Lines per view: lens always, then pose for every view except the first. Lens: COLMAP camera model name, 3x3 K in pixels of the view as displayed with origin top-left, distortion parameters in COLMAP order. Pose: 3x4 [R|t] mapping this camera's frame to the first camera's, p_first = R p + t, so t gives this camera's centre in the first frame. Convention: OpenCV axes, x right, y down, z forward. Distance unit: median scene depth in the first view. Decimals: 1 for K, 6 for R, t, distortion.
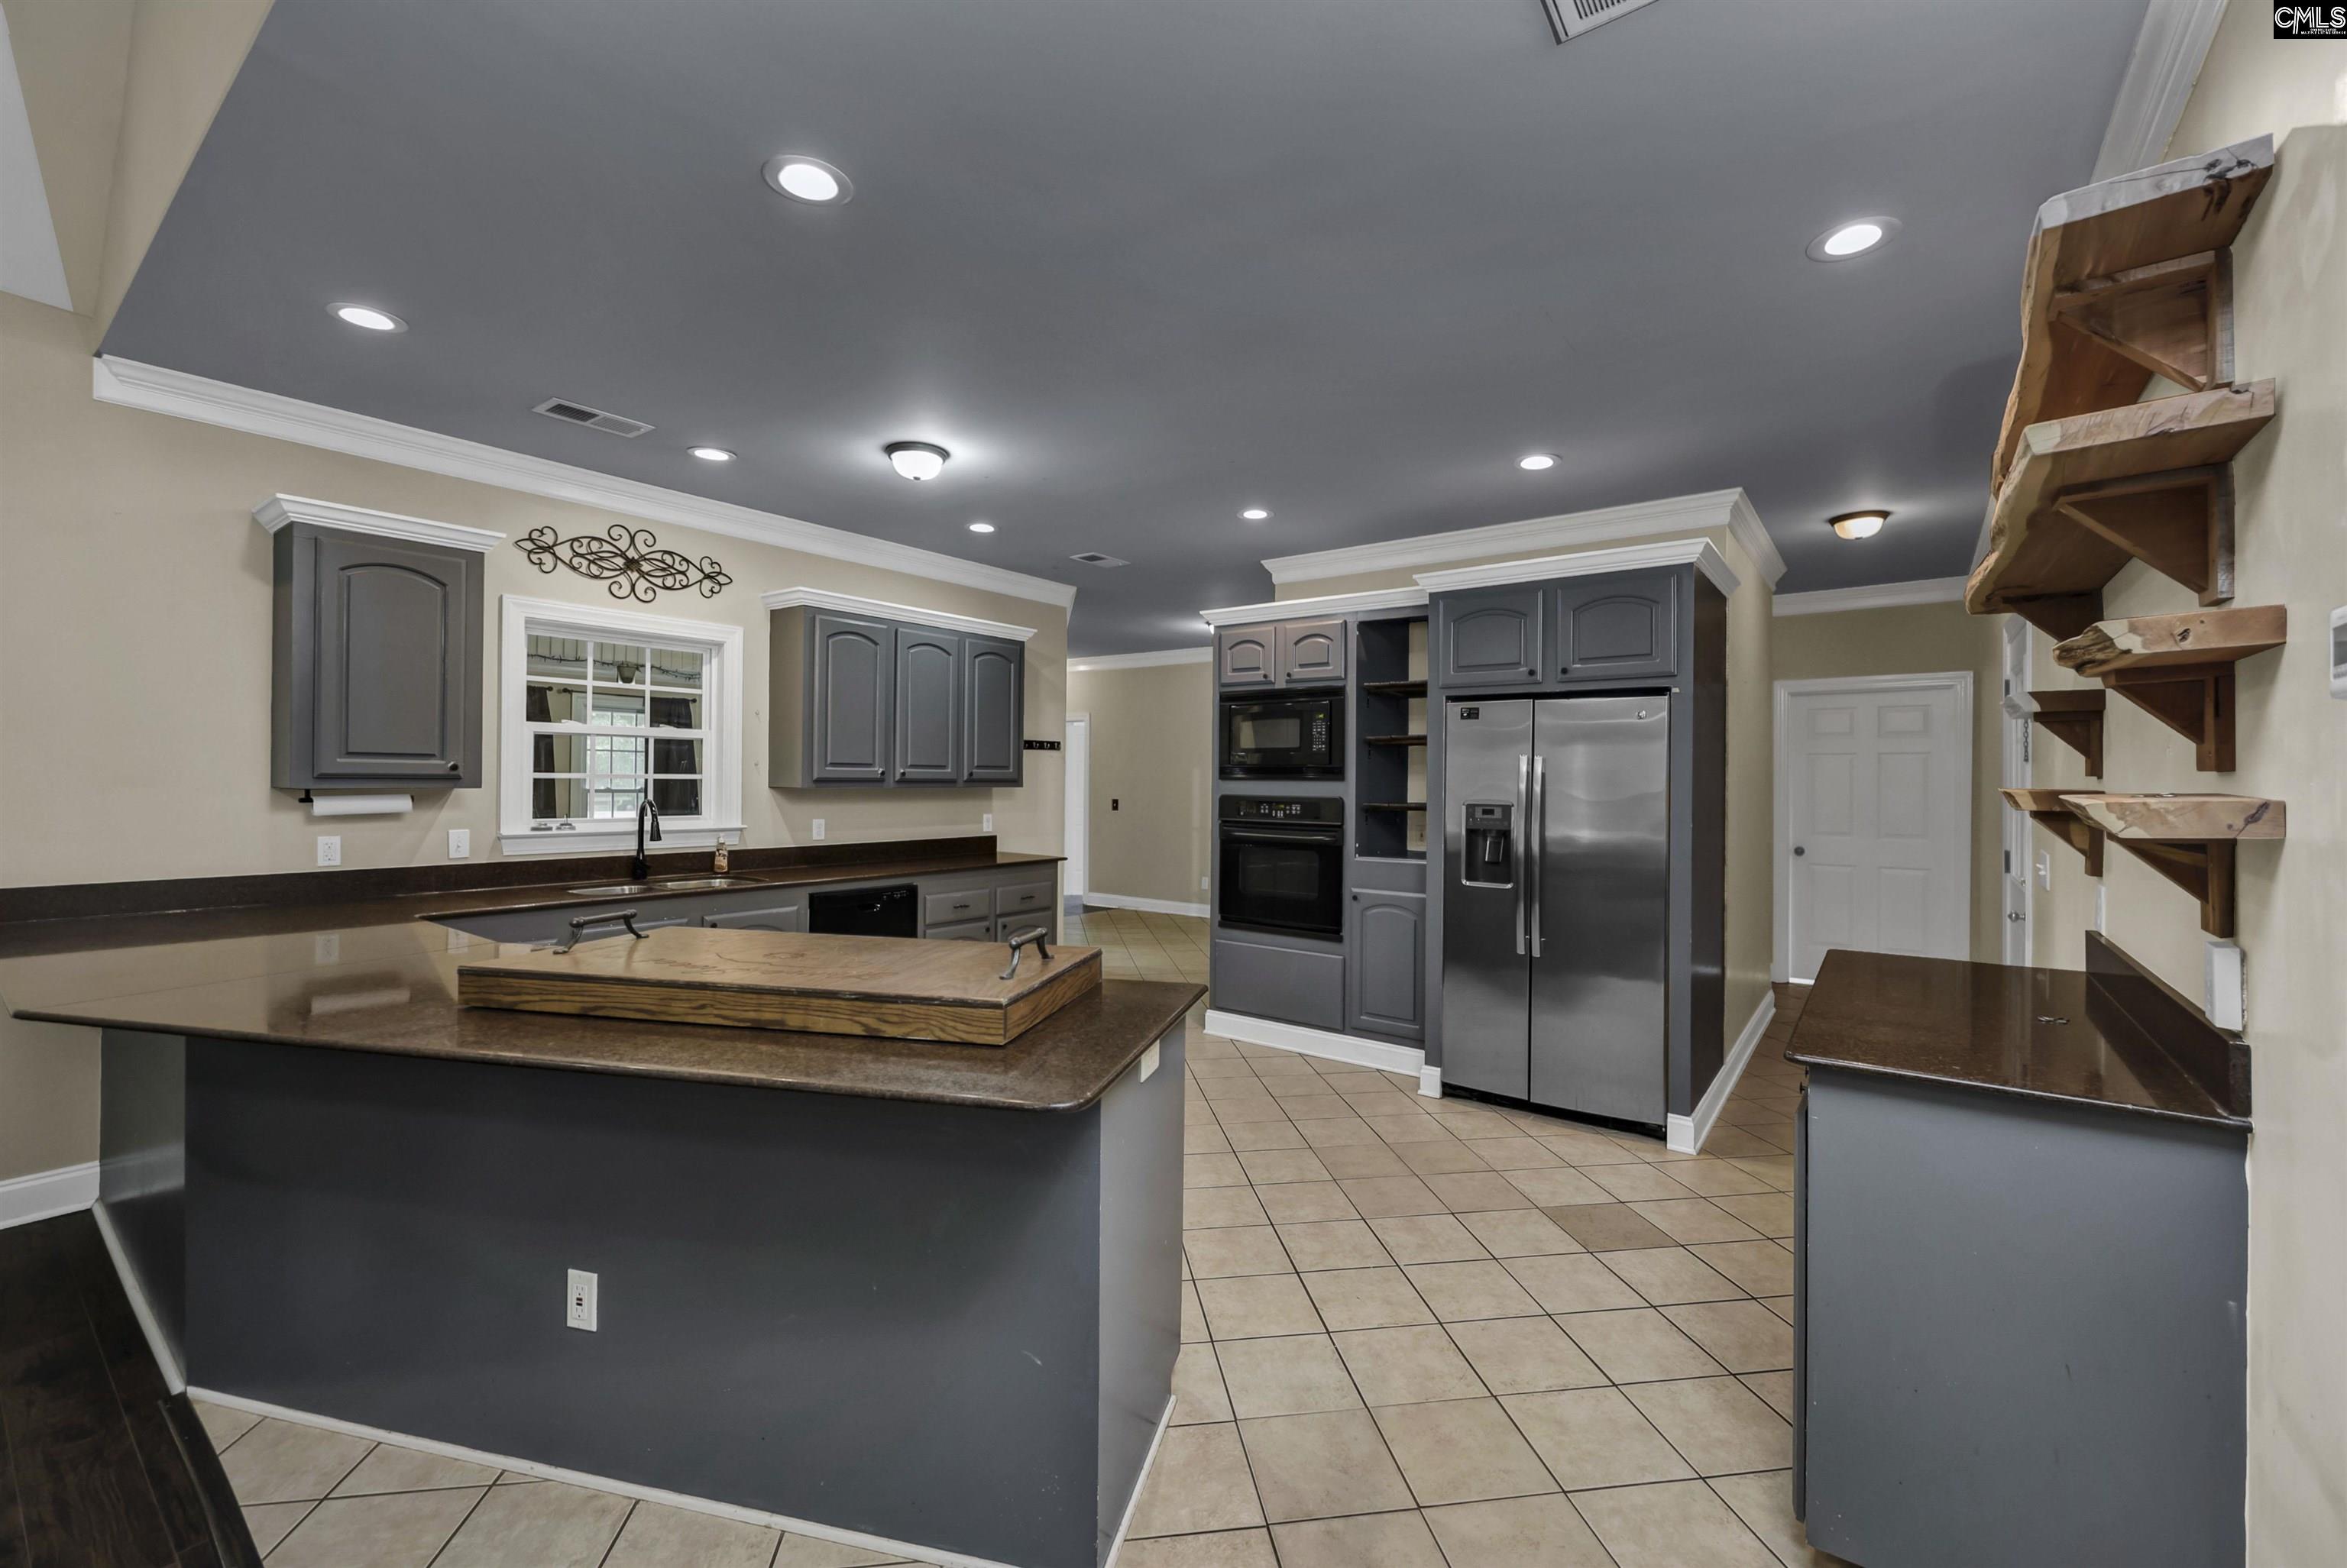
lens RADIAL K [[1002.6, 0, 1162.7], [0, 1002.6, 772.3], [0, 0, 1]] dist [0.000653, -0.003038]
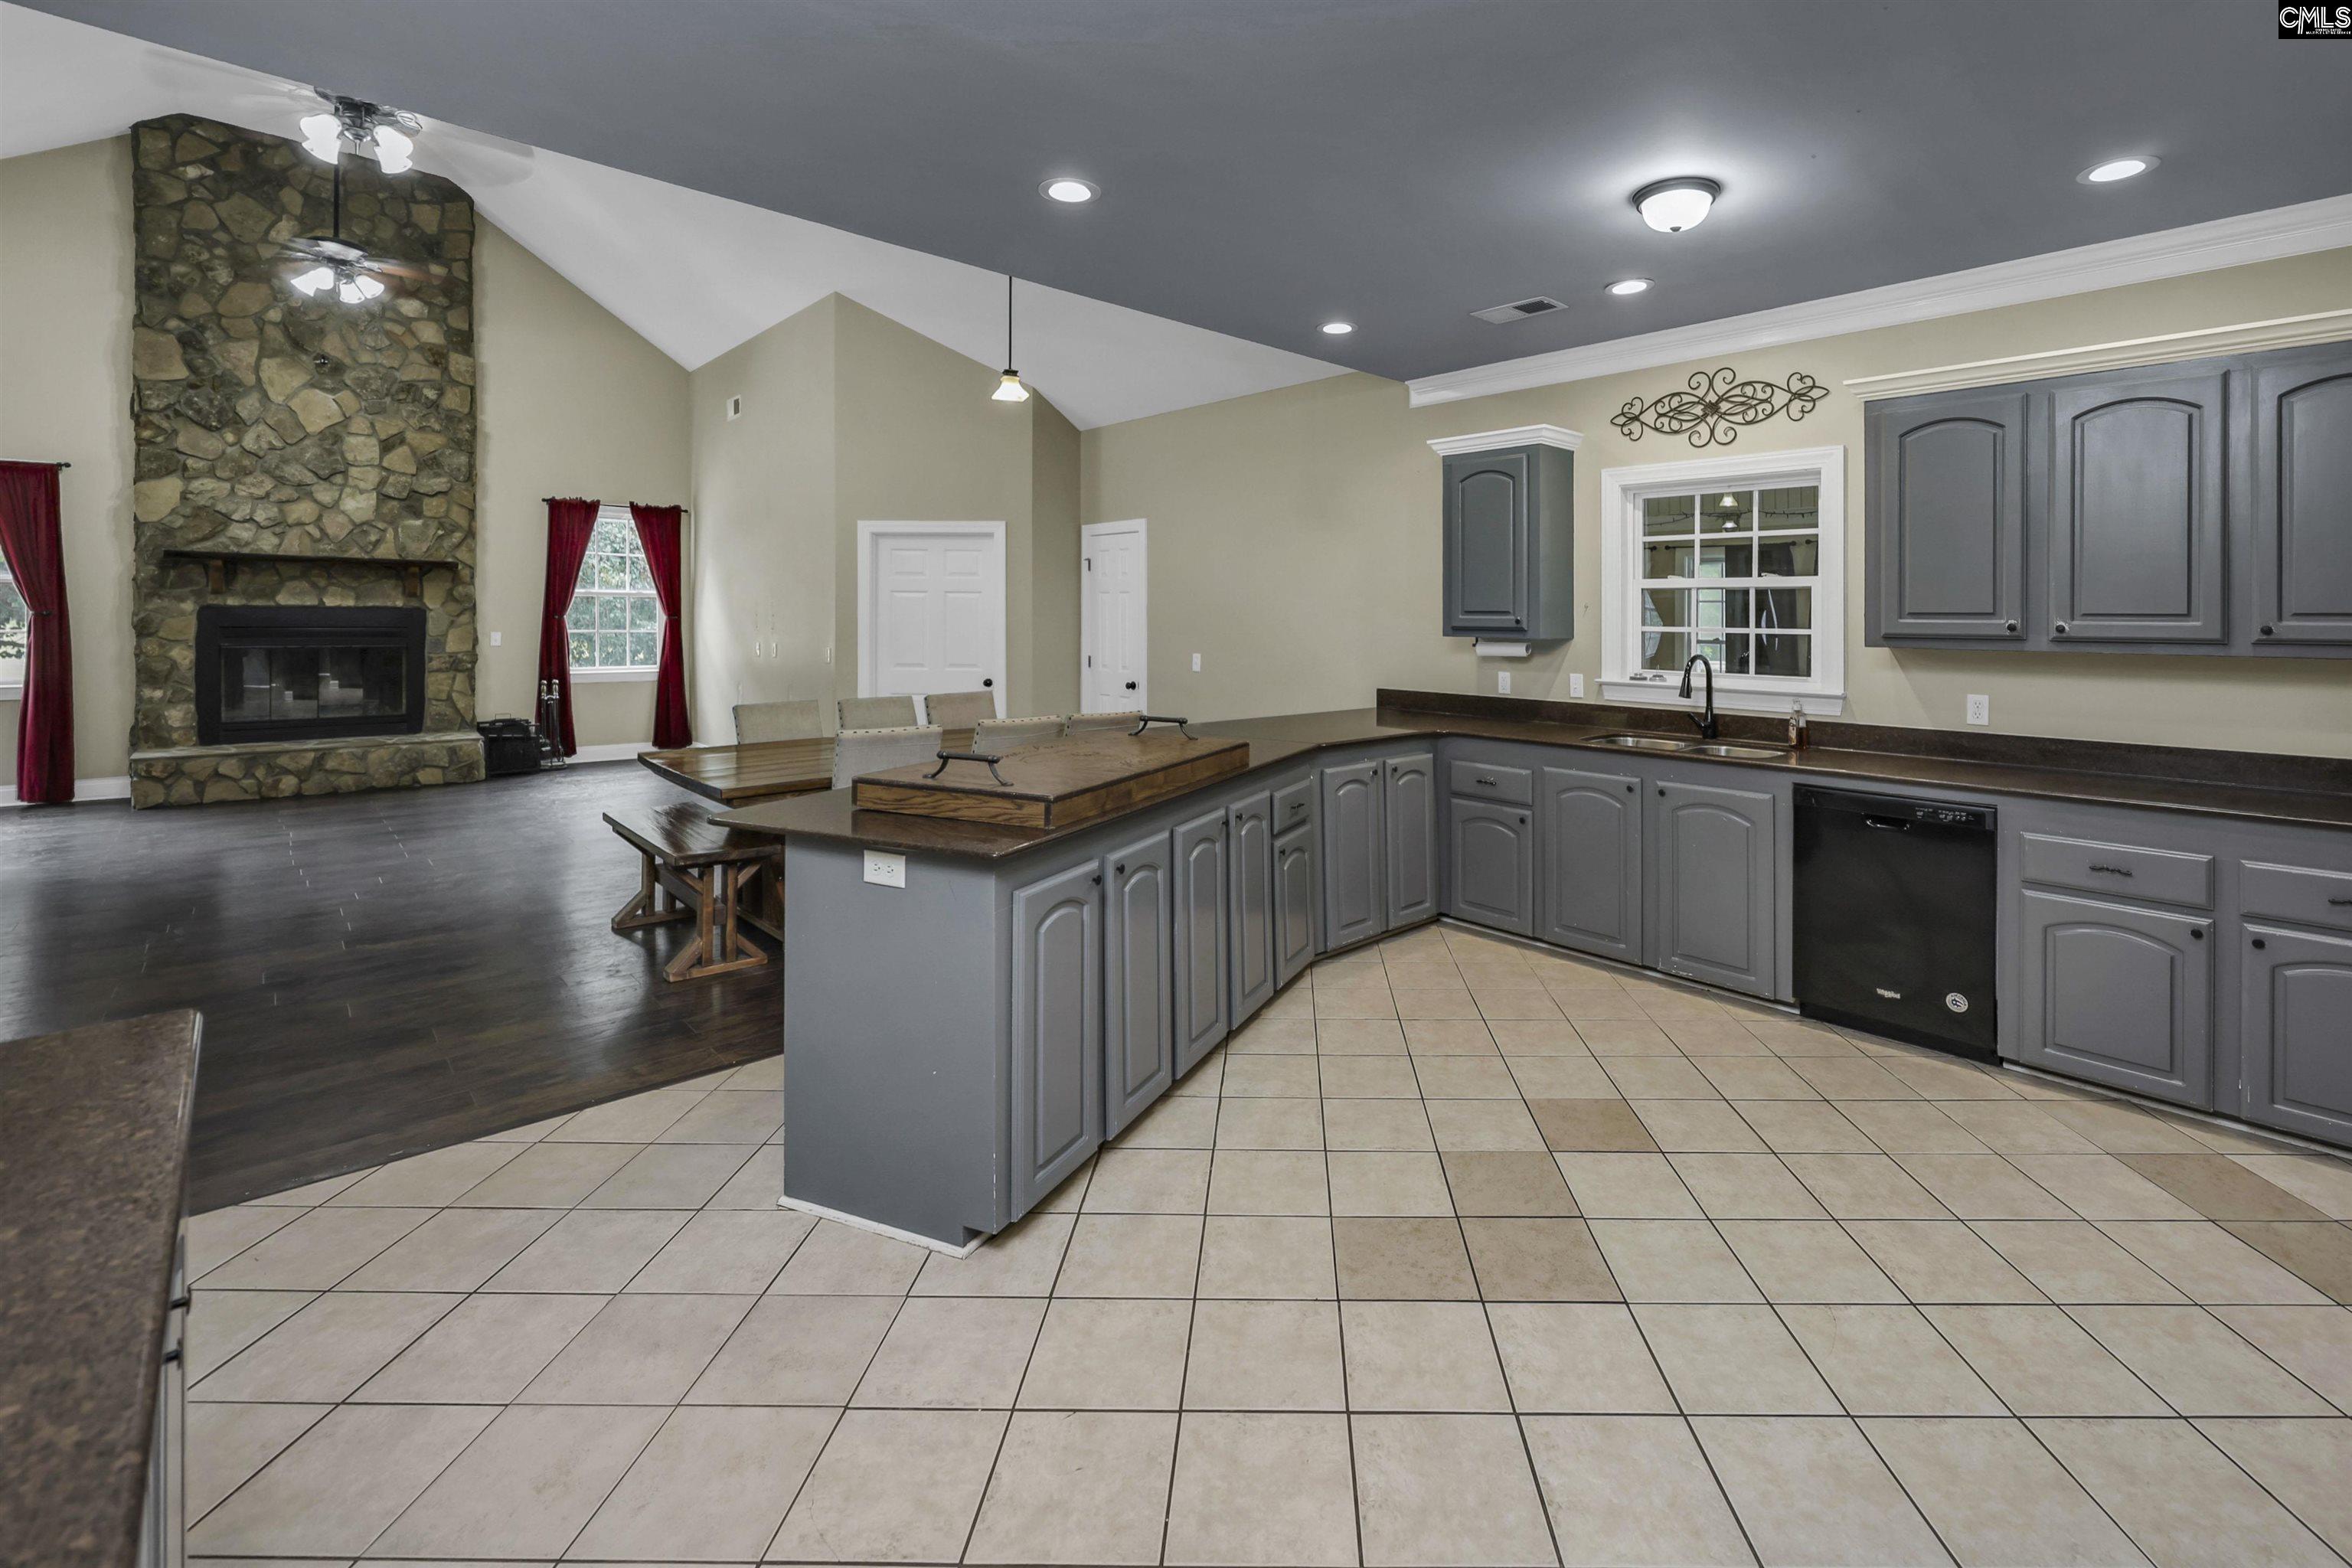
lens RADIAL K [[1004.9, 0, 1278.7], [0, 1004.9, 623.0], [0, 0, 1]] dist [0.000653, -0.003038]
pose [[-0.144367, -0.006100, -0.989505, 0.444174], [-0.005142, 0.999972, -0.005414, 0.004324], [0.989511, 0.004306, -0.144395, 0.678671]]
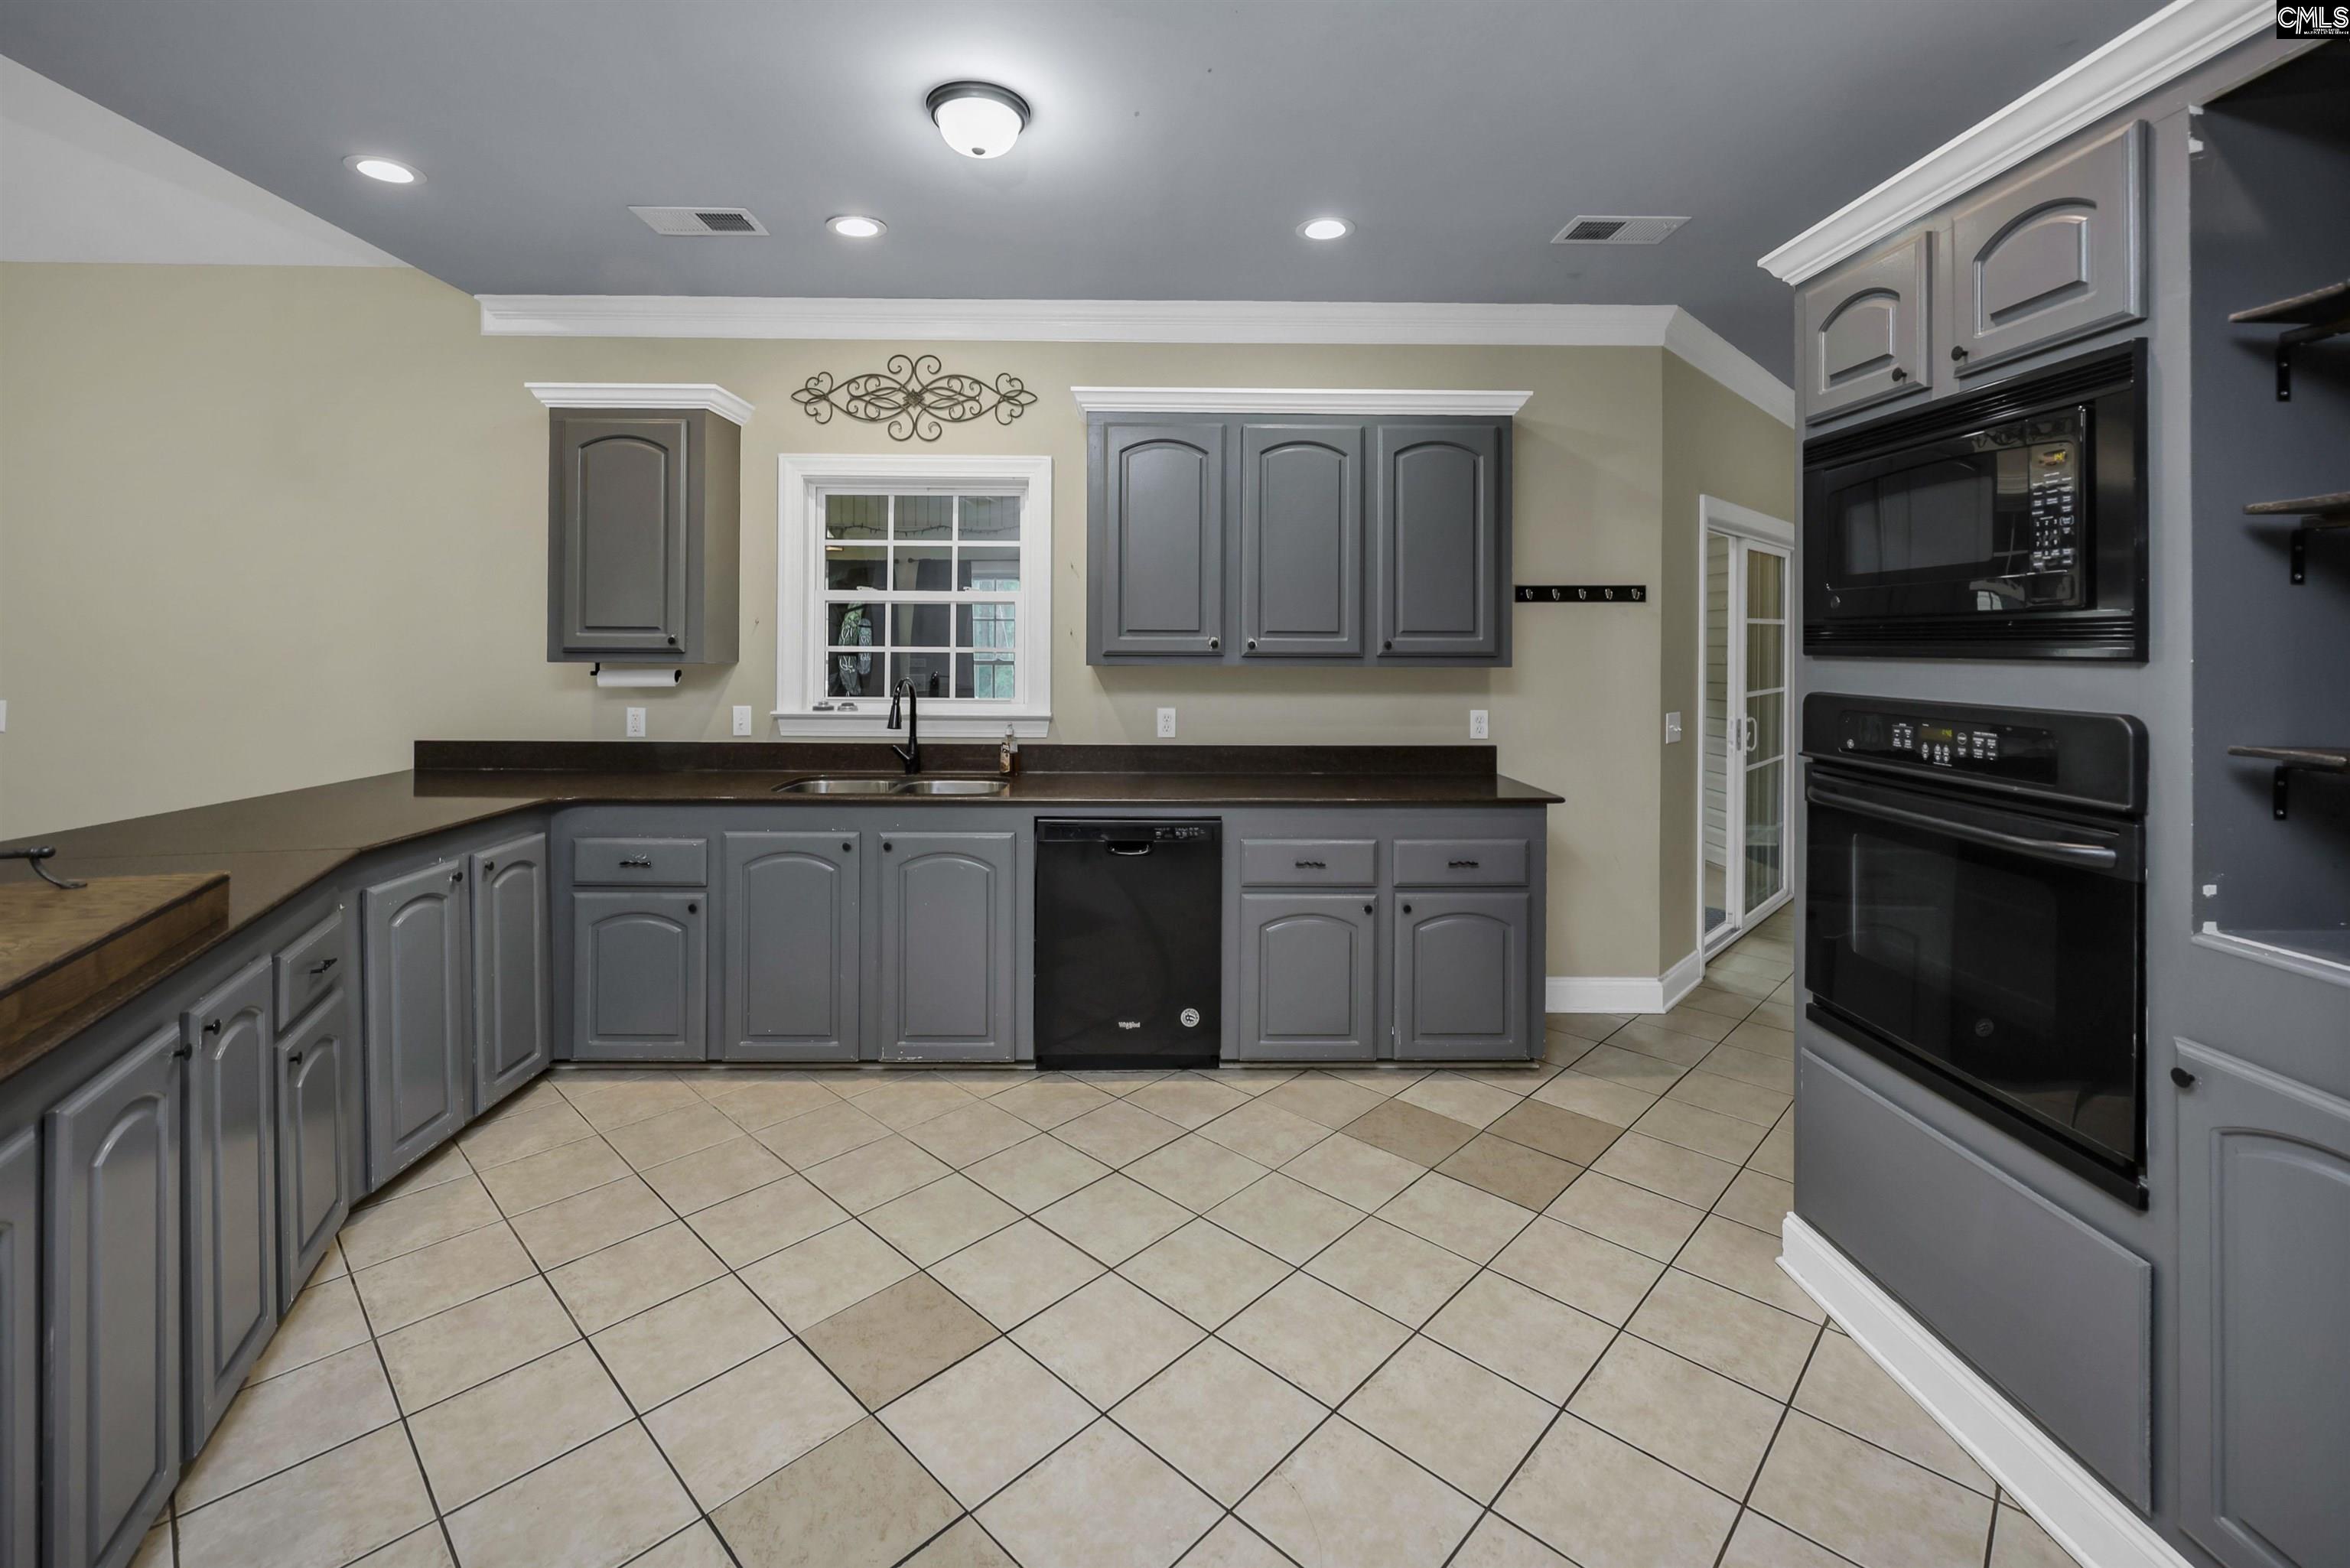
lens RADIAL K [[1004.0, 0, 1148.9], [0, 1004.0, 628.3], [0, 0, 1]] dist [0.000653, -0.003038]
pose [[0.608719, -0.018351, -0.793173, 0.240313], [0.005264, 0.999804, -0.019093, 0.003108], [0.793368, 0.007447, 0.608697, 0.597710]]
